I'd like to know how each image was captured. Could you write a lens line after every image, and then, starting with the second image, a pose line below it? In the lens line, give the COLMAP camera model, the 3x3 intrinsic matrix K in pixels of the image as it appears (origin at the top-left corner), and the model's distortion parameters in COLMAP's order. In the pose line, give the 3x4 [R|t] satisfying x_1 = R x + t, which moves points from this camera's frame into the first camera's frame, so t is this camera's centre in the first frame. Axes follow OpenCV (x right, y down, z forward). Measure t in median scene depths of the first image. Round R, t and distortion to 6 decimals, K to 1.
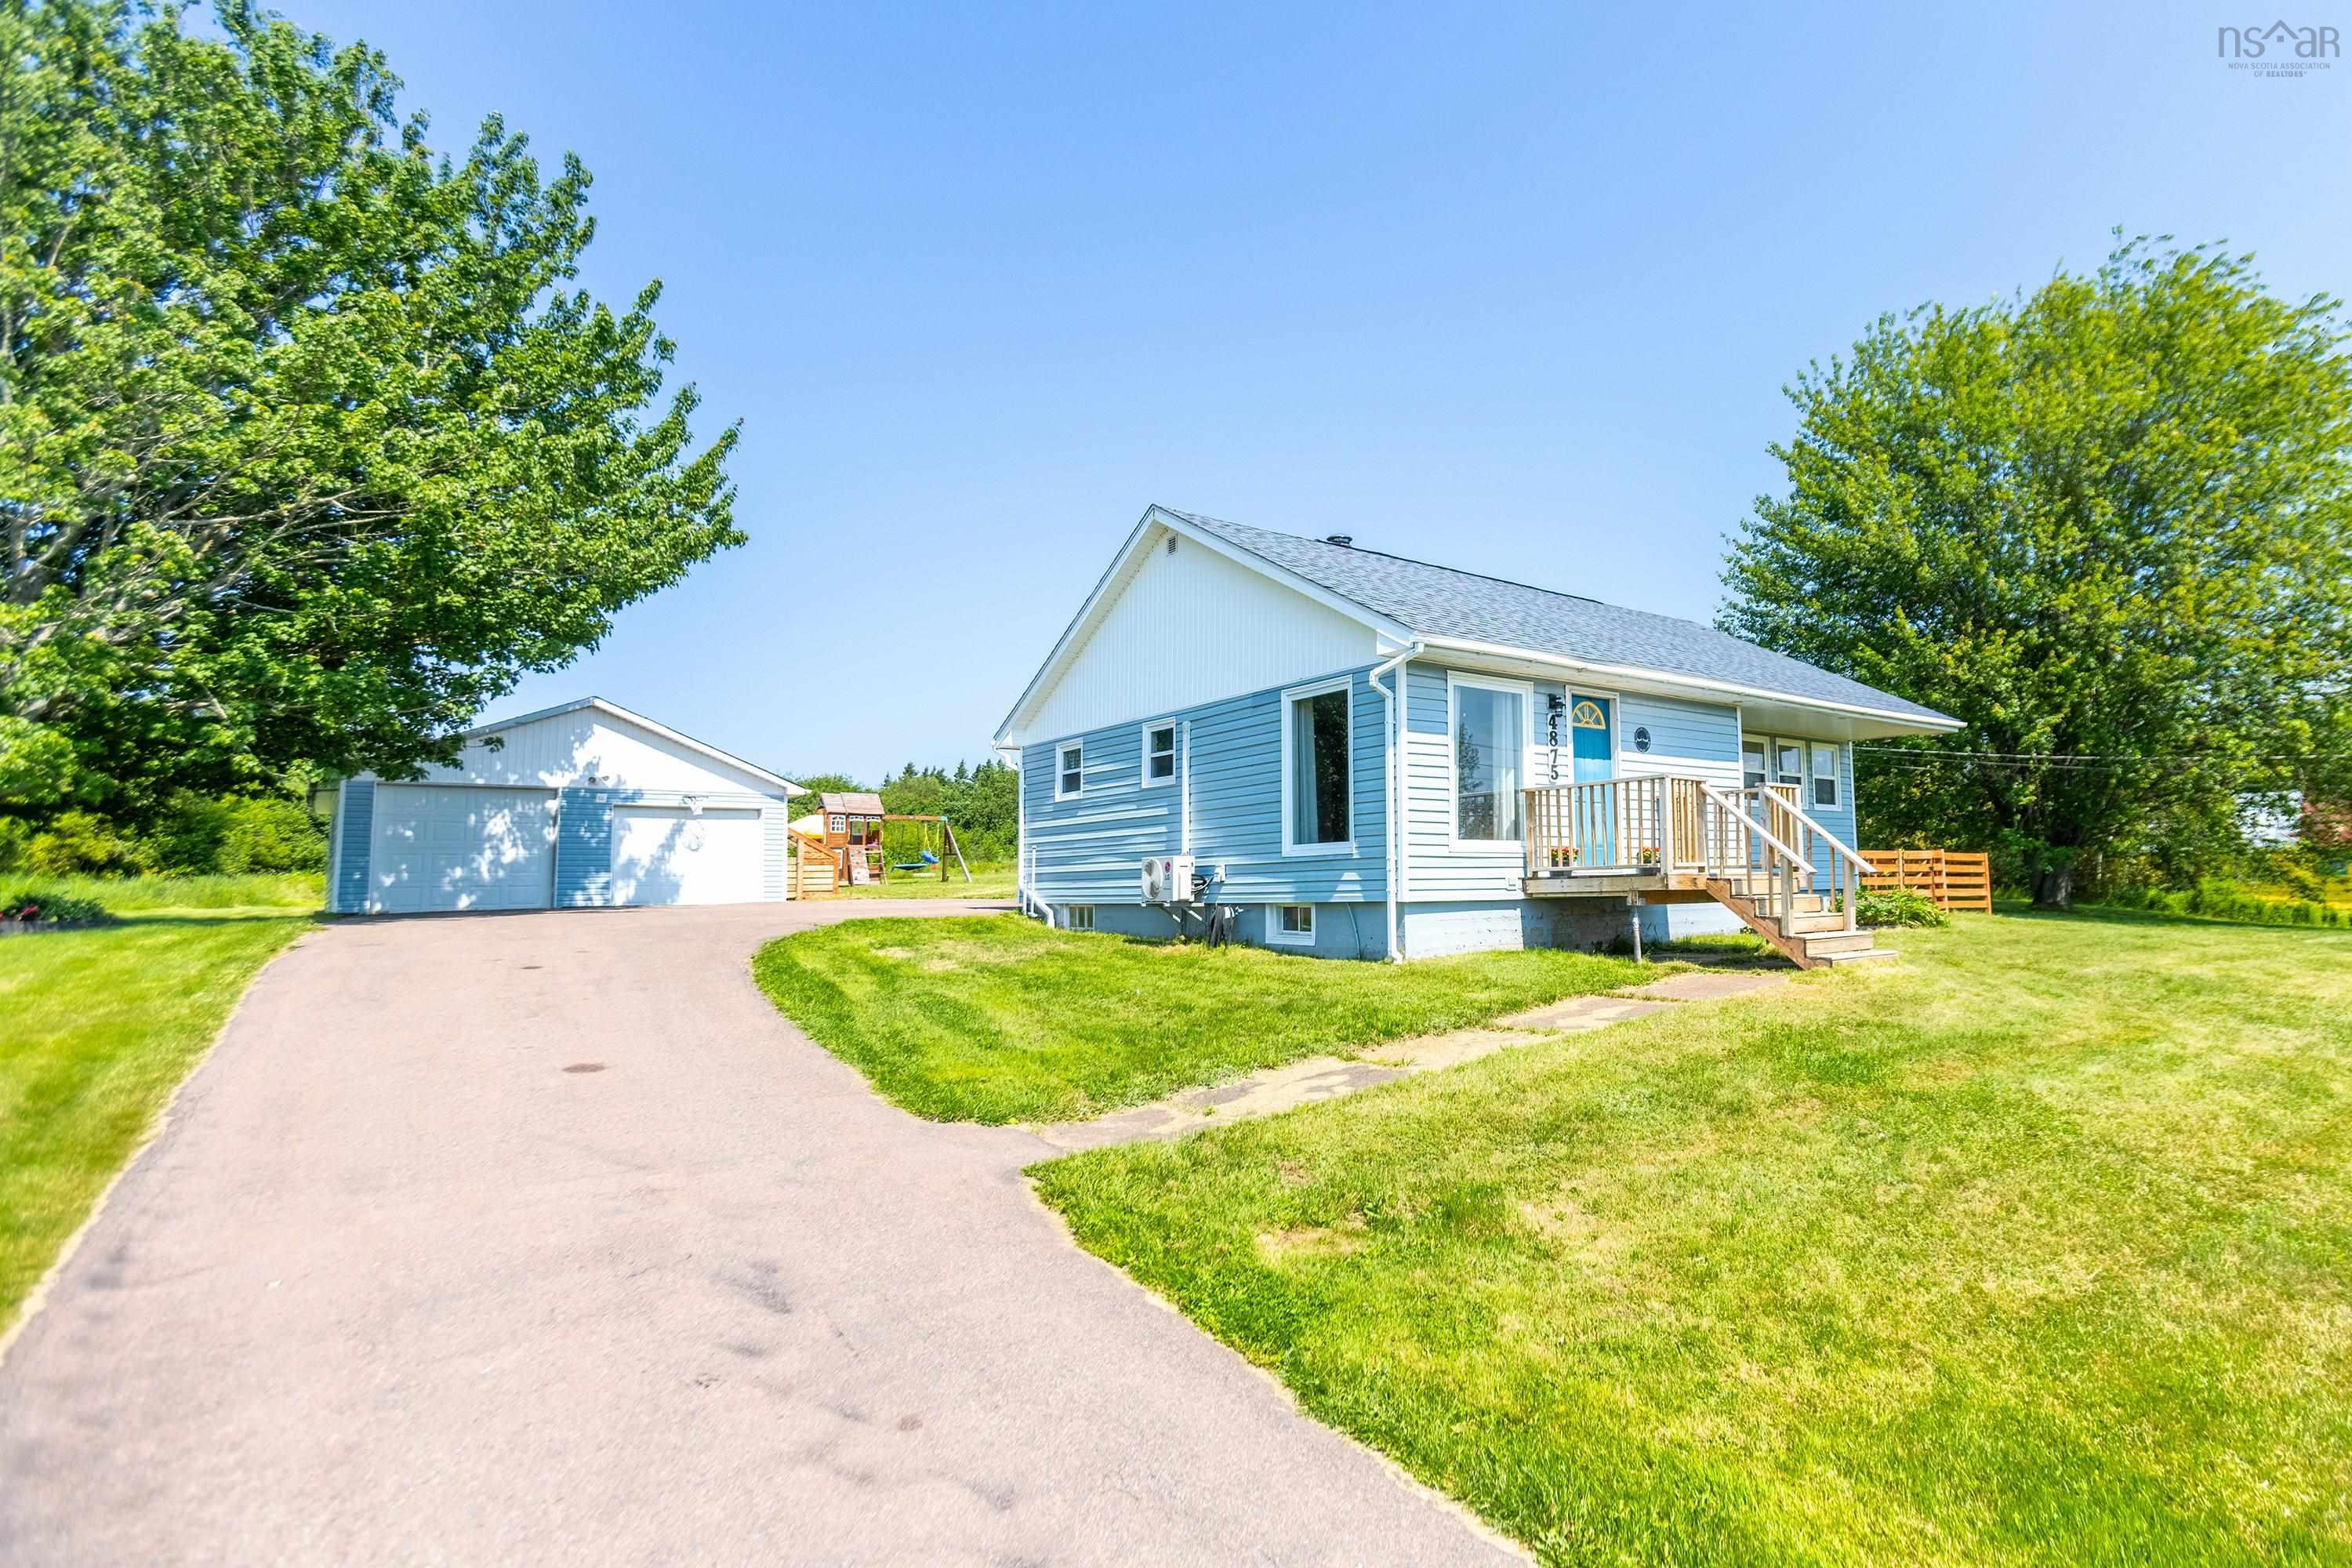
lens RADIAL K [[1083.7, 0, 1277.9], [0, 1083.7, 782.6], [0, 0, 1]] dist [-0.001973, -0.000151]
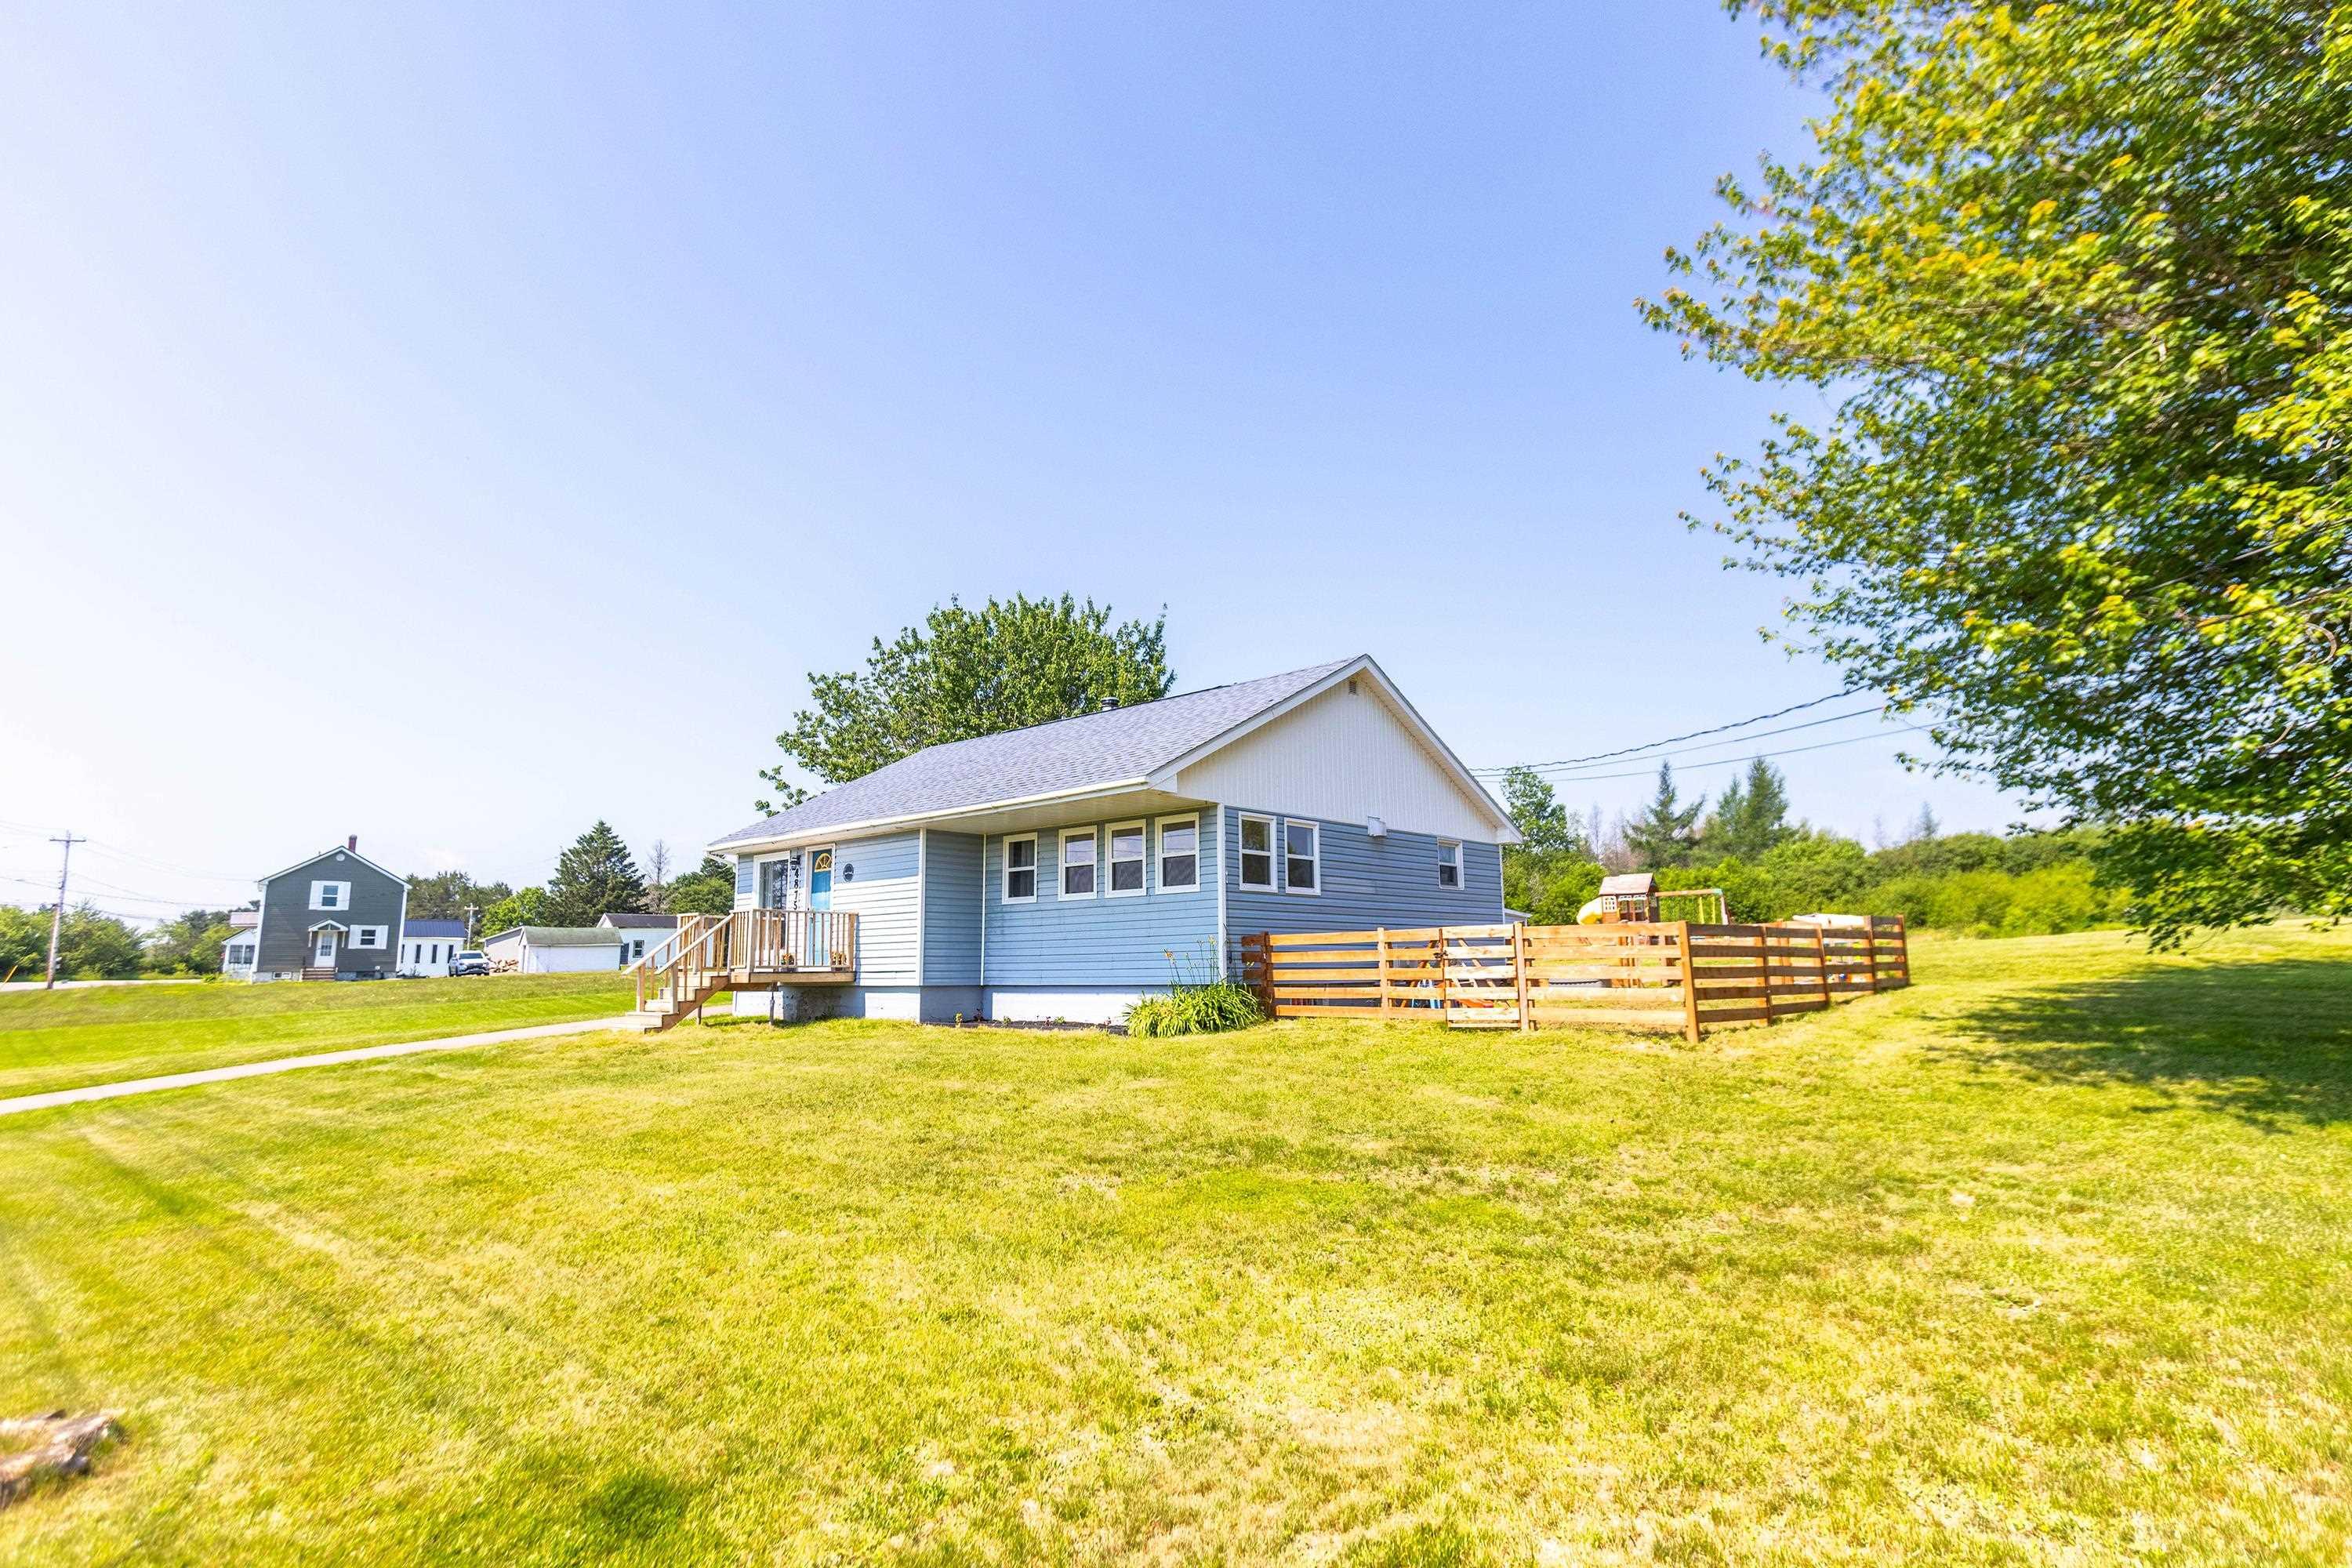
lens RADIAL K [[1083.7, 0, 1277.9], [0, 1083.7, 782.6], [0, 0, 1]] dist [-0.001973, -0.000151]
pose [[0.310096, -0.144299, -0.939691, 1.874423], [0.101712, 0.987777, -0.118118, 0.068468], [0.945249, -0.058950, 0.320982, 1.097665]]
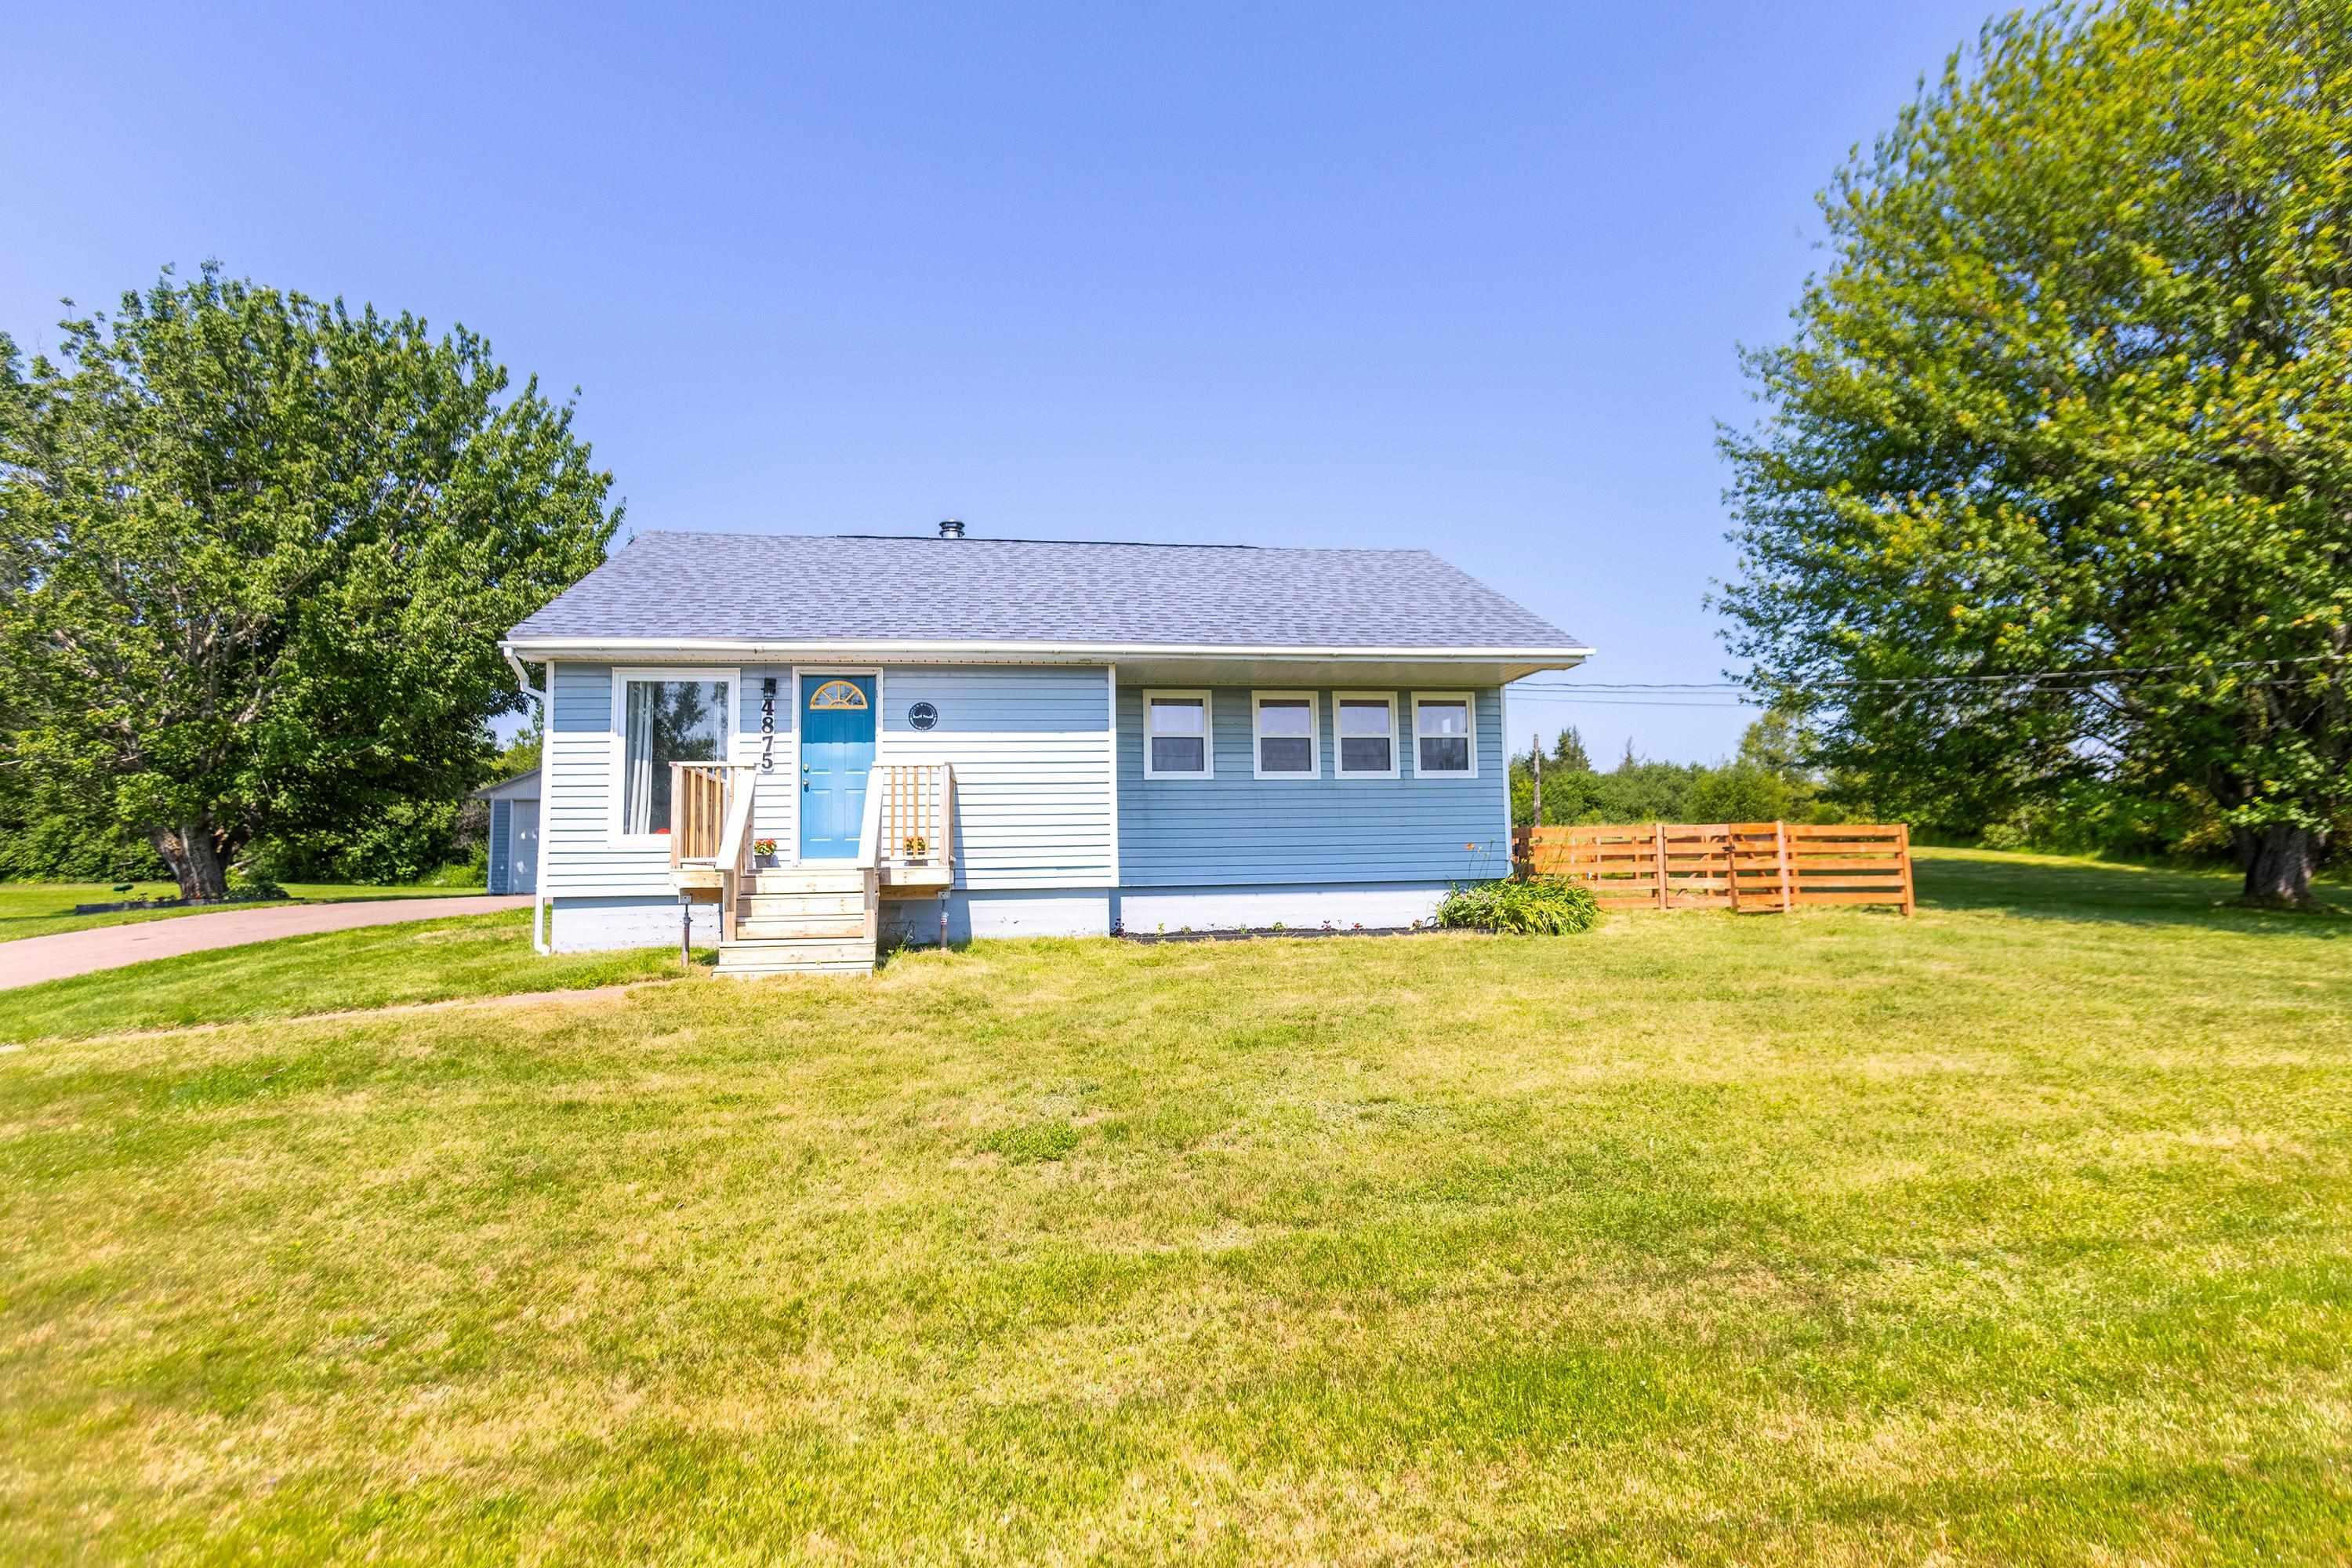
lens RADIAL K [[1058.1, 0, 1176.0], [0, 1058.1, 784.0], [0, 0, 1]] dist [-0.000428, -0.000124]
pose [[0.885093, -0.037264, -0.463920, 0.940962], [0.048119, 0.998774, 0.011578, 0.016623], [0.462920, -0.032571, 0.885802, 0.321461]]
